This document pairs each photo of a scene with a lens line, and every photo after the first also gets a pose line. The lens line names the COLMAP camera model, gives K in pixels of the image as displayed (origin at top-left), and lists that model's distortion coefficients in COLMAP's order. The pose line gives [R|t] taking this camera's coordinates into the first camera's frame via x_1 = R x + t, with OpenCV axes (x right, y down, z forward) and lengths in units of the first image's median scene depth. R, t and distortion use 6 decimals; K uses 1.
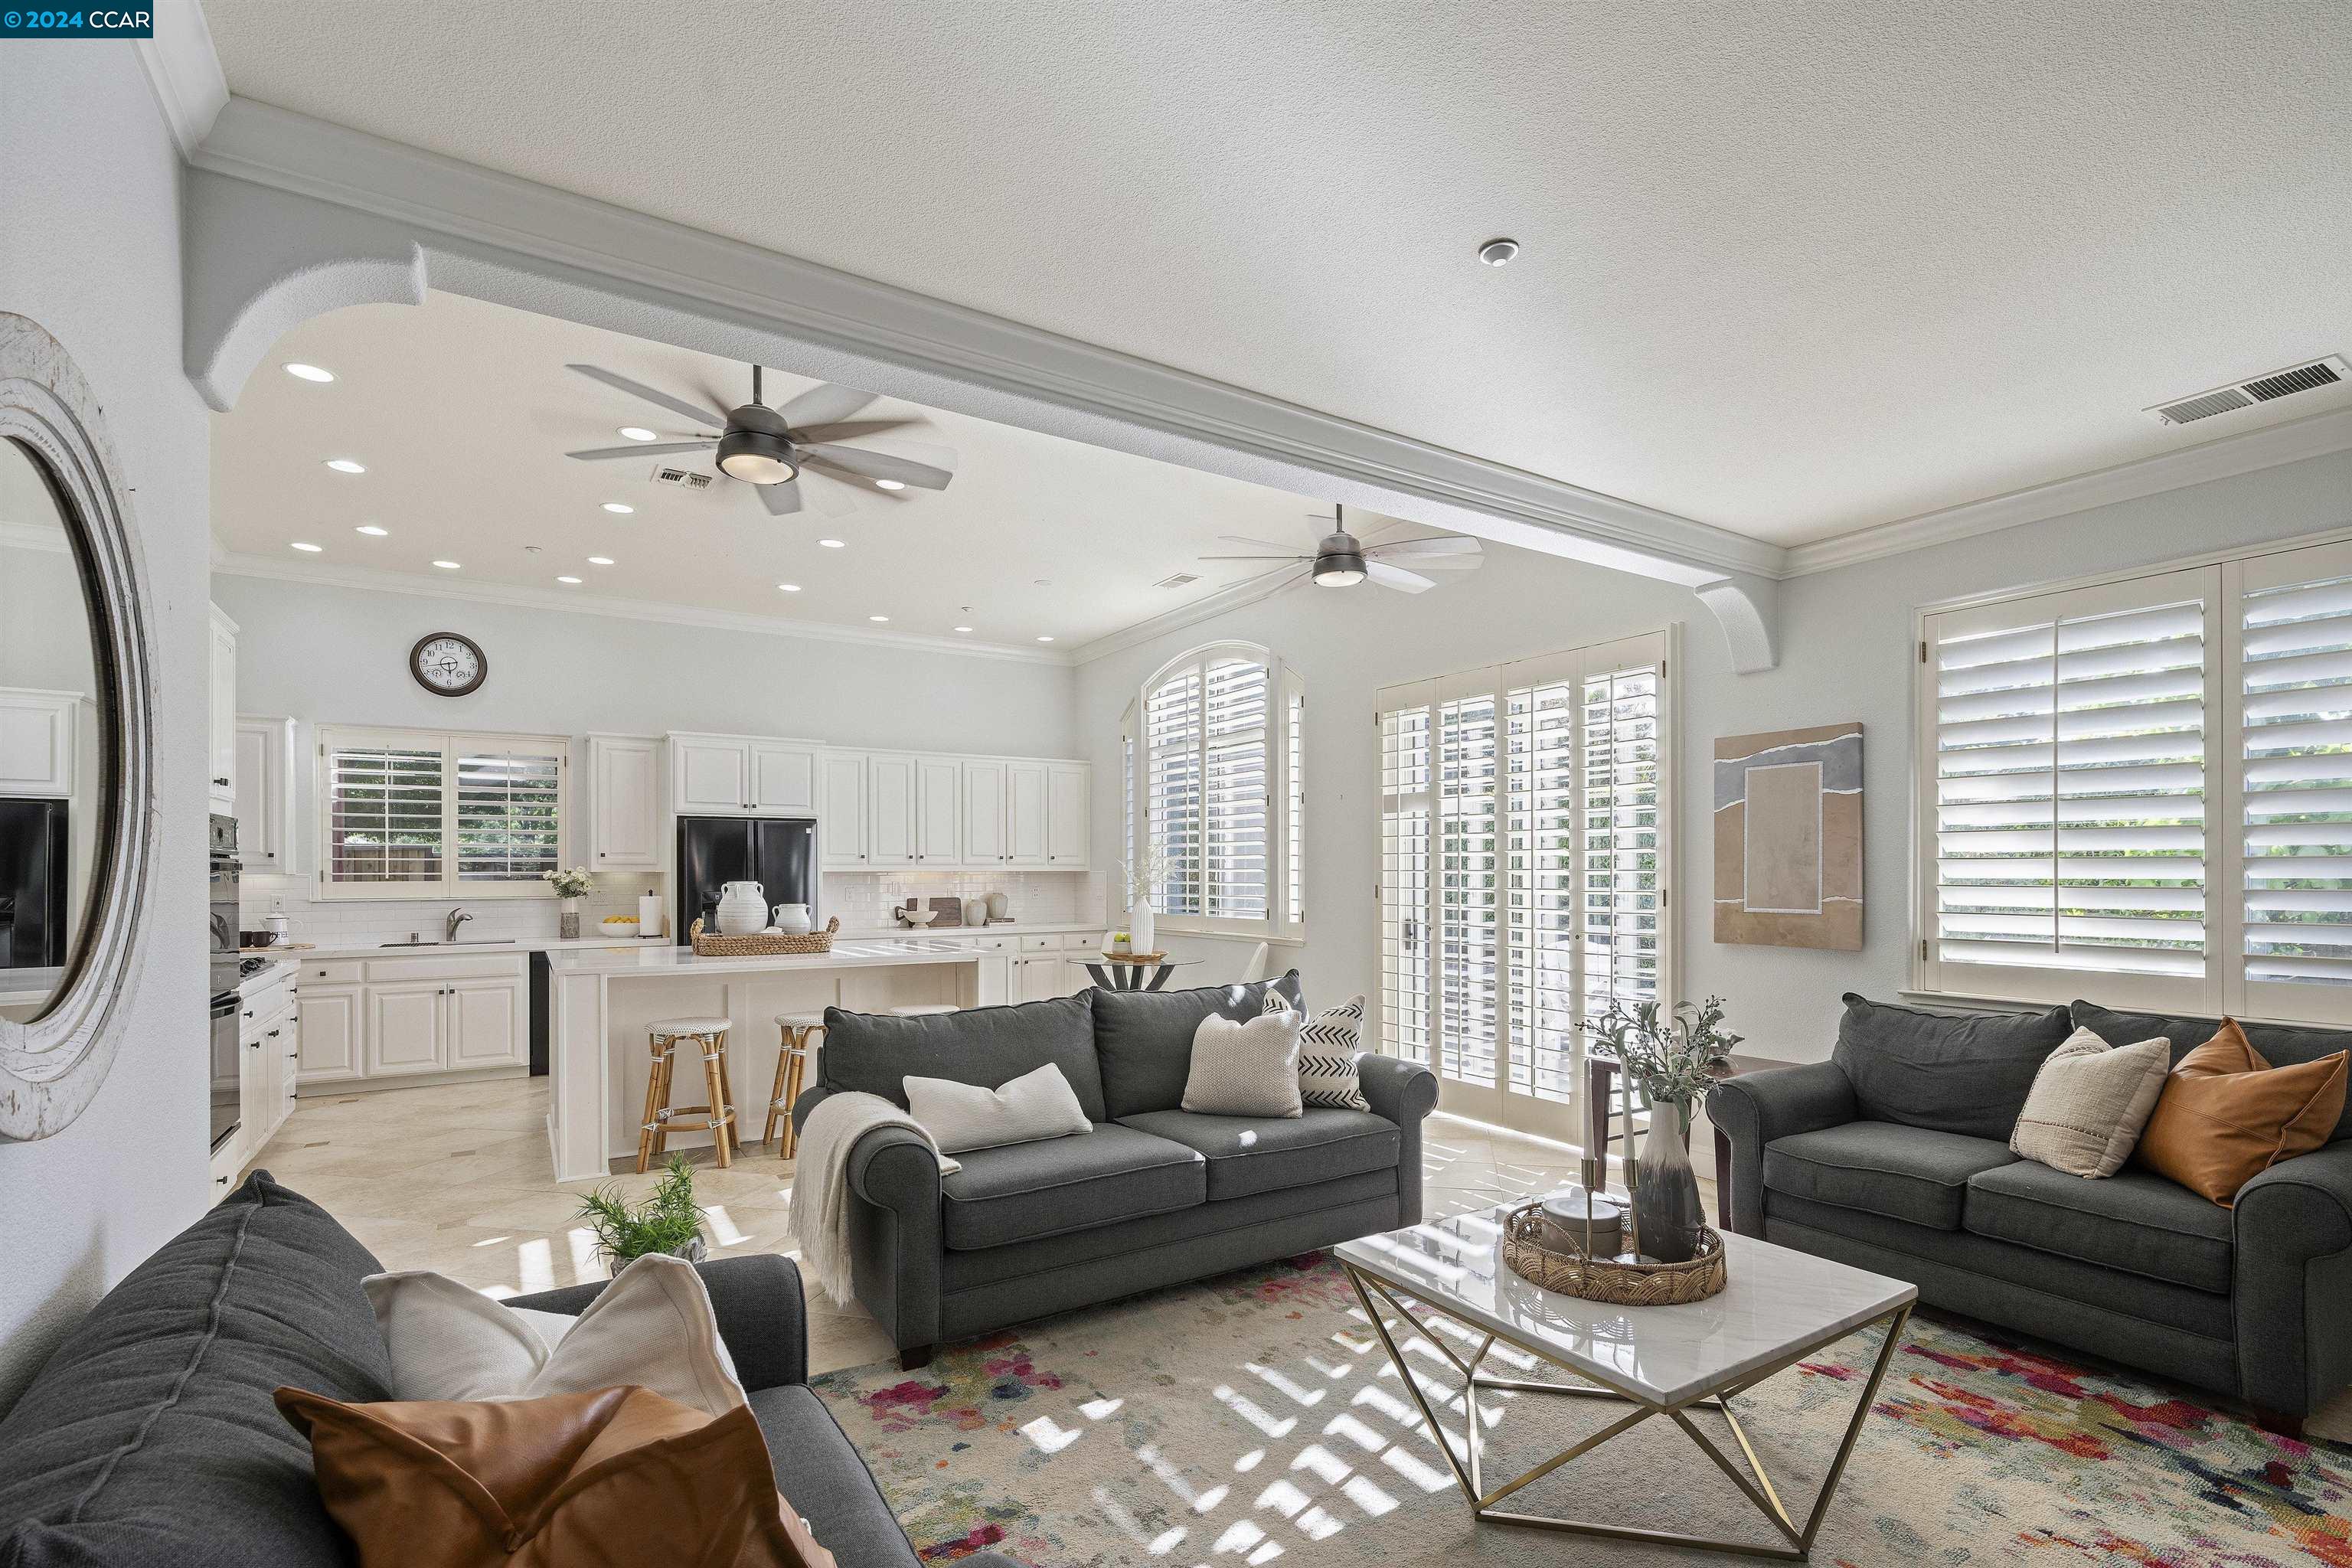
lens RADIAL K [[1078.6, 0, 1181.2], [0, 1078.6, 870.6], [0, 0, 1]] dist [0.002163, 0.000096]
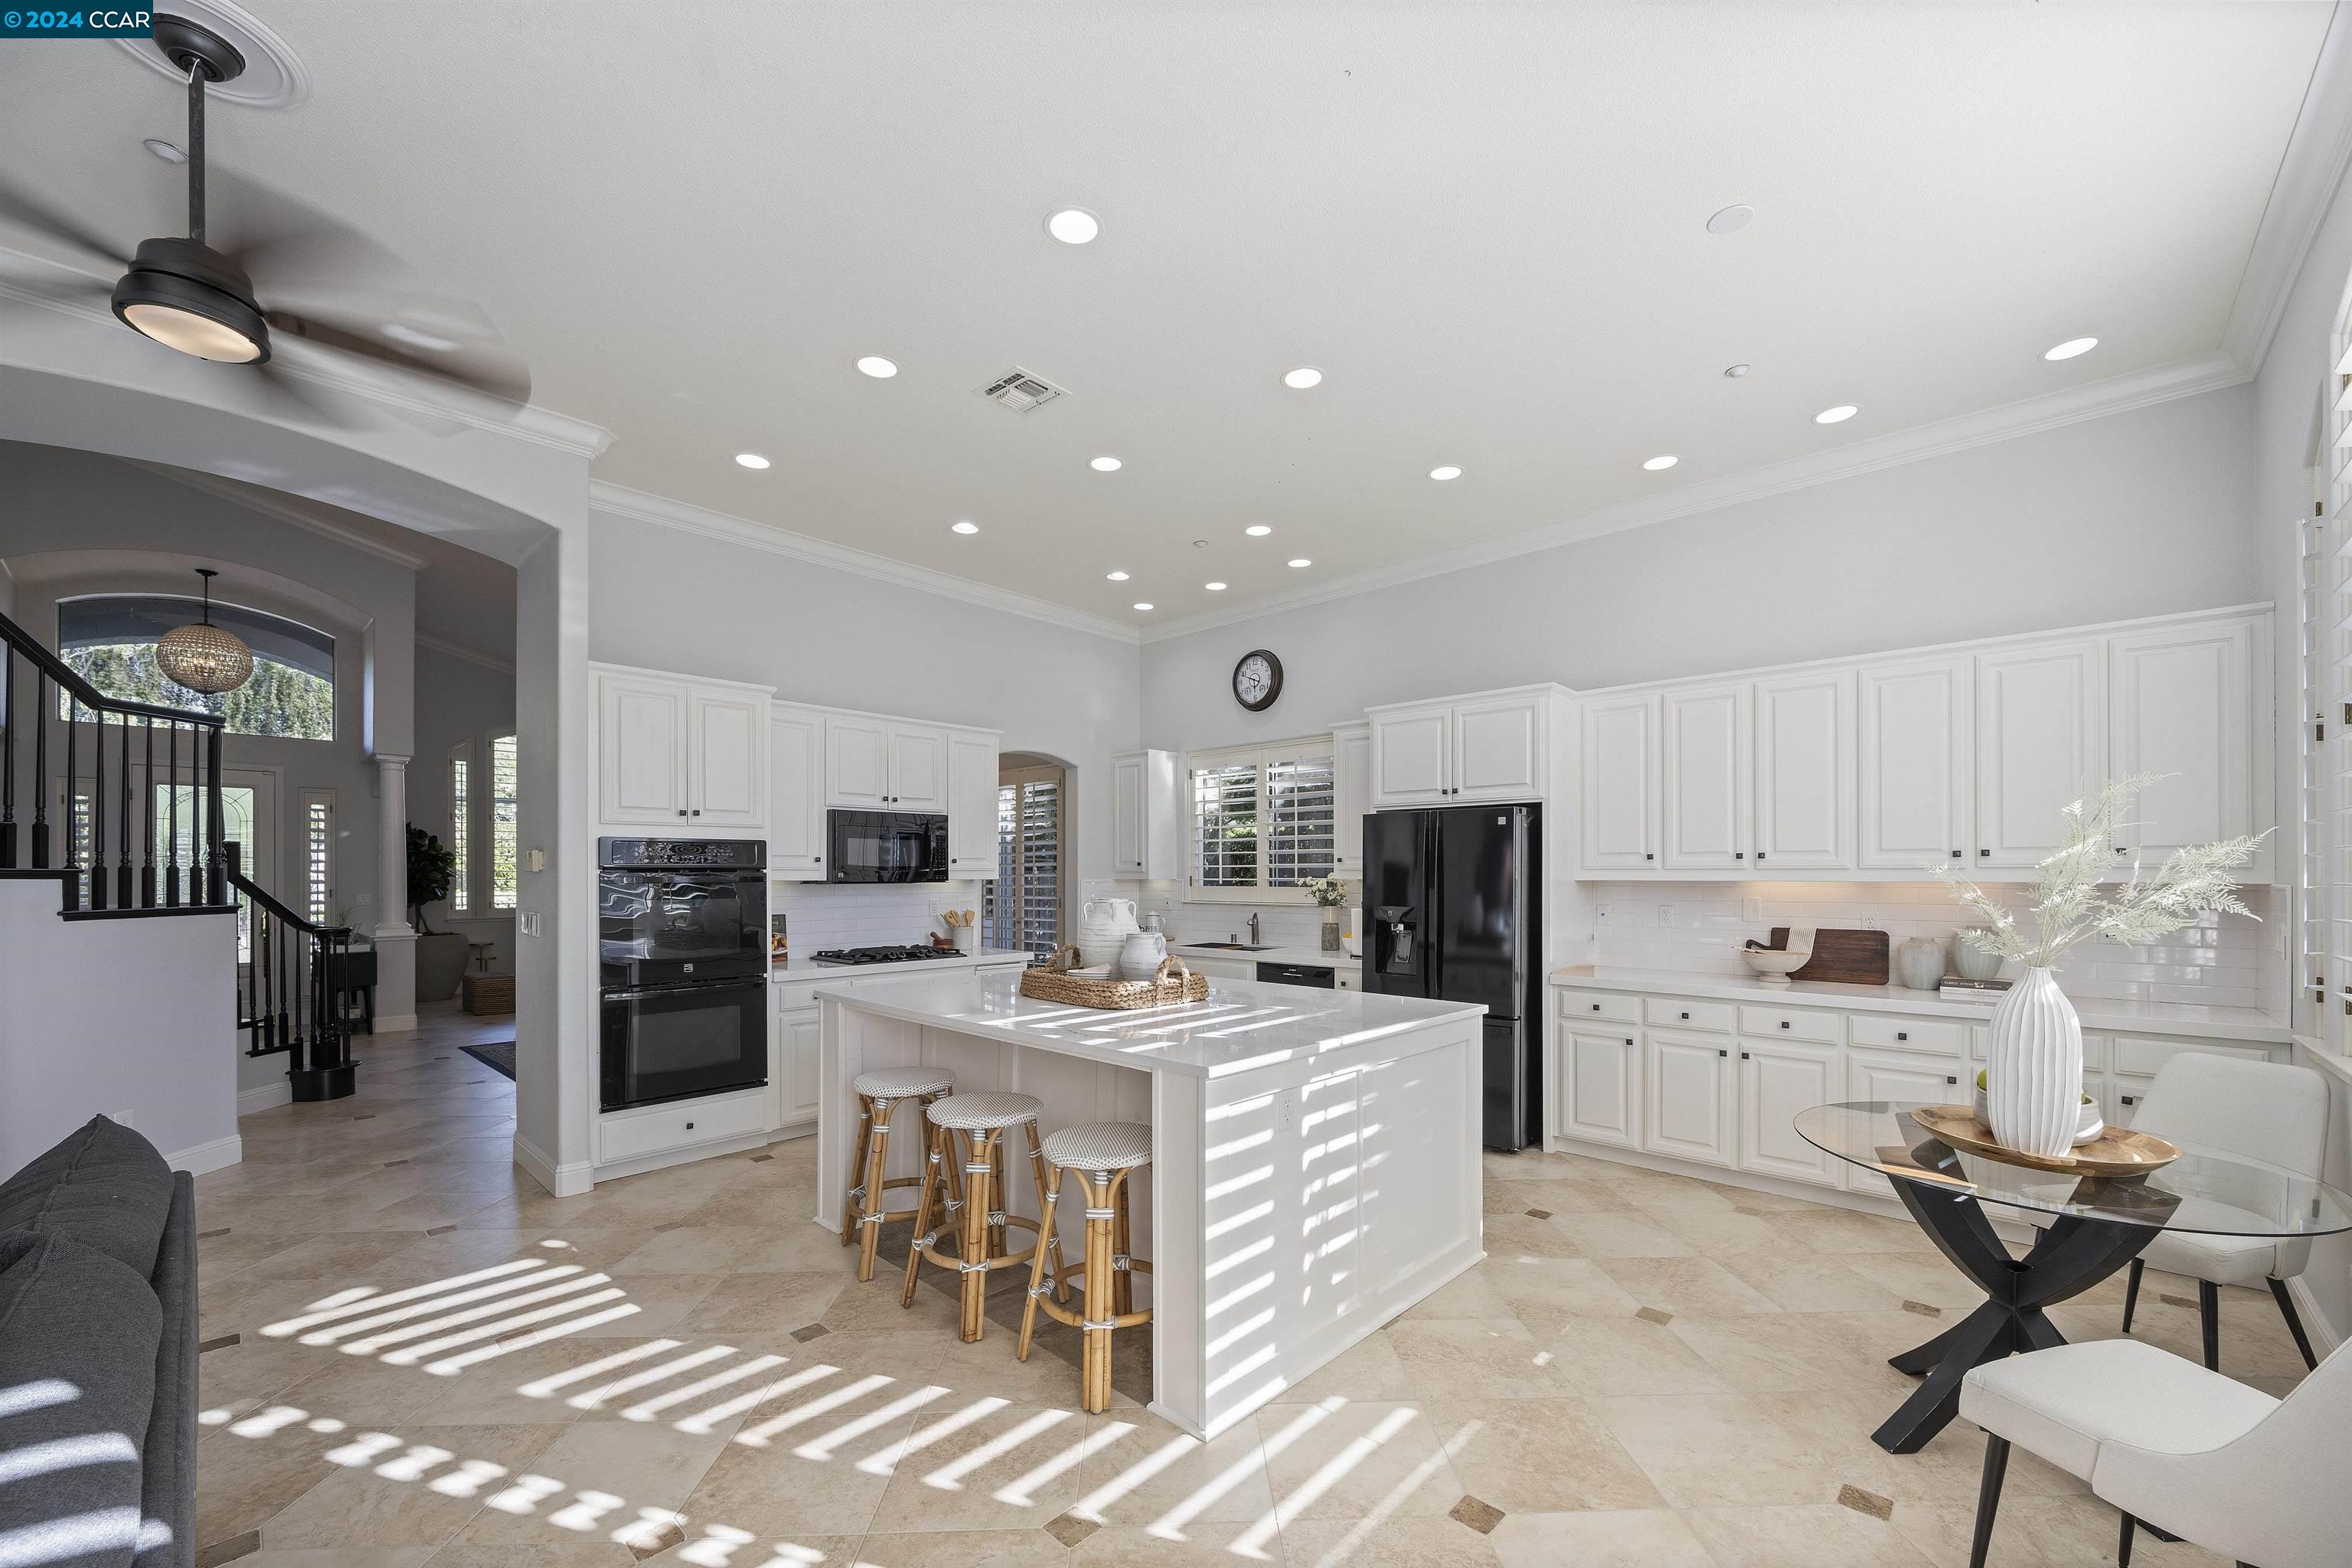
lens RADIAL K [[928.4, 0, 1186.7], [0, 928.4, 868.9], [0, 0, 1]] dist [-0.004109, -0.000723]
pose [[0.262063, -0.001525, -0.965050, 0.170339], [0.003227, 0.999995, -0.000704, -0.007294], [0.965045, -0.002930, 0.262066, 0.681895]]
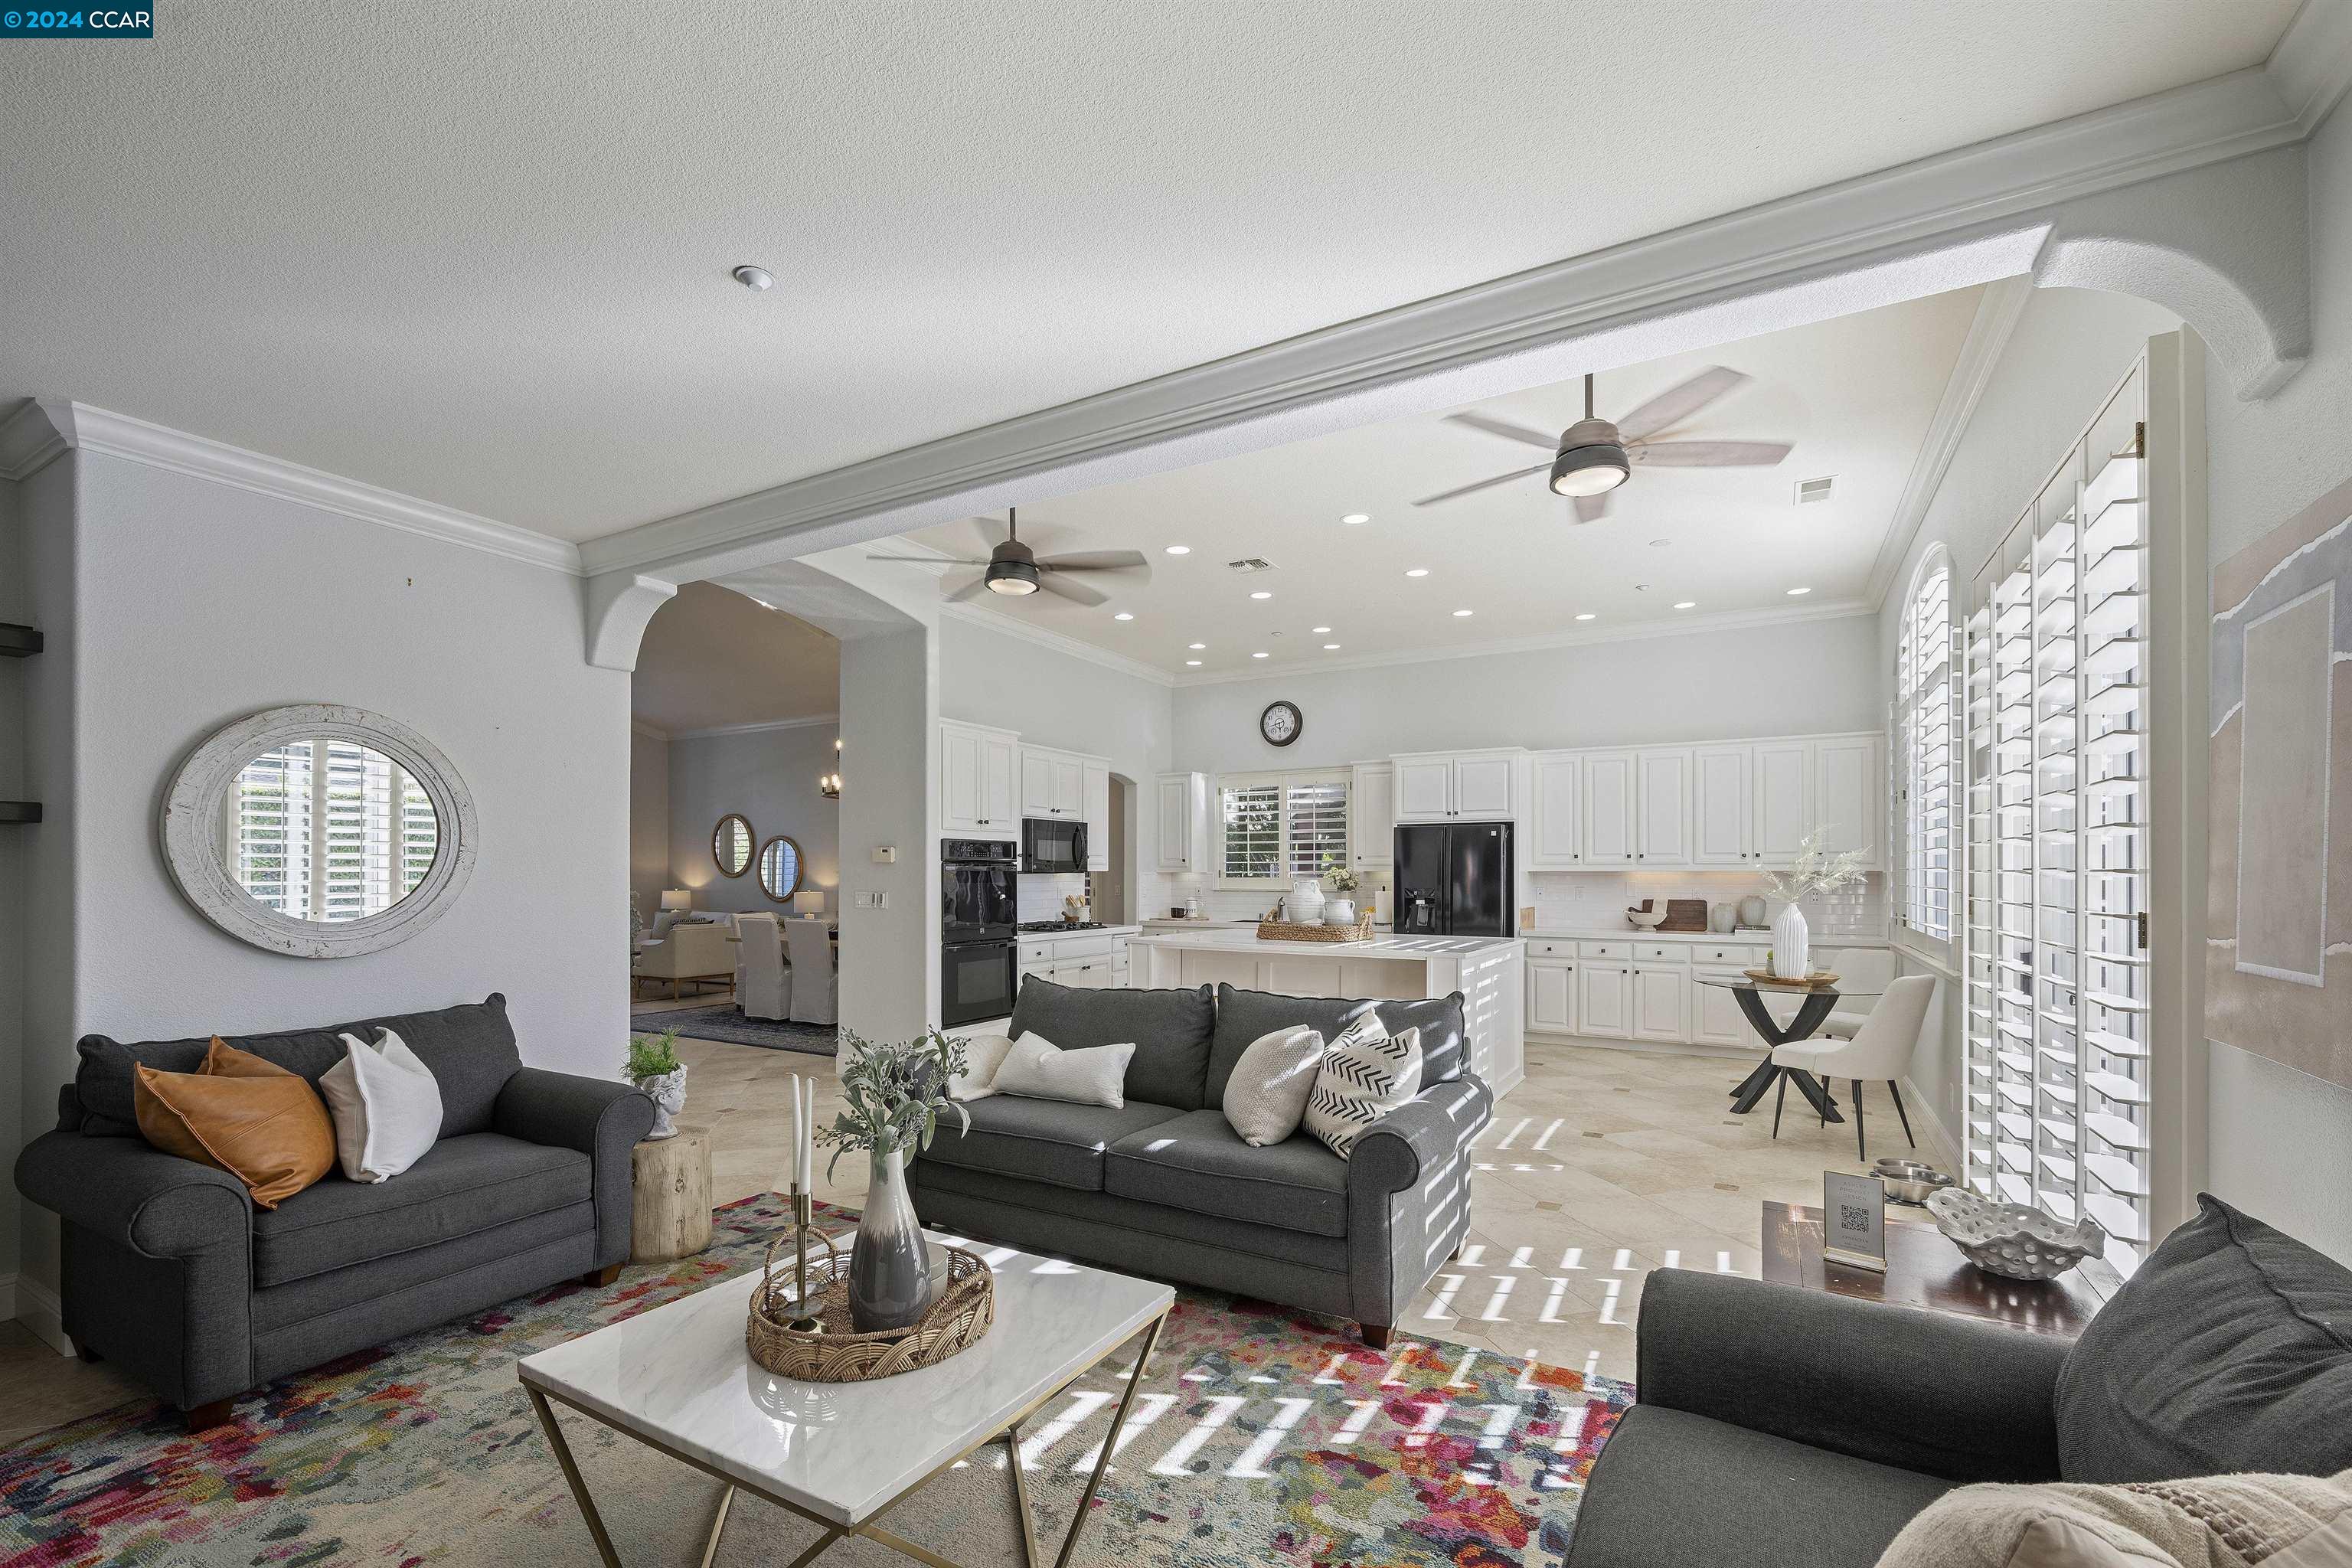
lens RADIAL K [[997.4, 0, 1185.6], [0, 997.4, 867.5], [0, 0, 1]] dist [0.001097, 0.000060]
pose [[0.472949, -0.001714, -0.881088, 0.399363], [0.000487, 0.999998, -0.001684, -0.001391], [0.881090, 0.000367, 0.472949, 0.270223]]
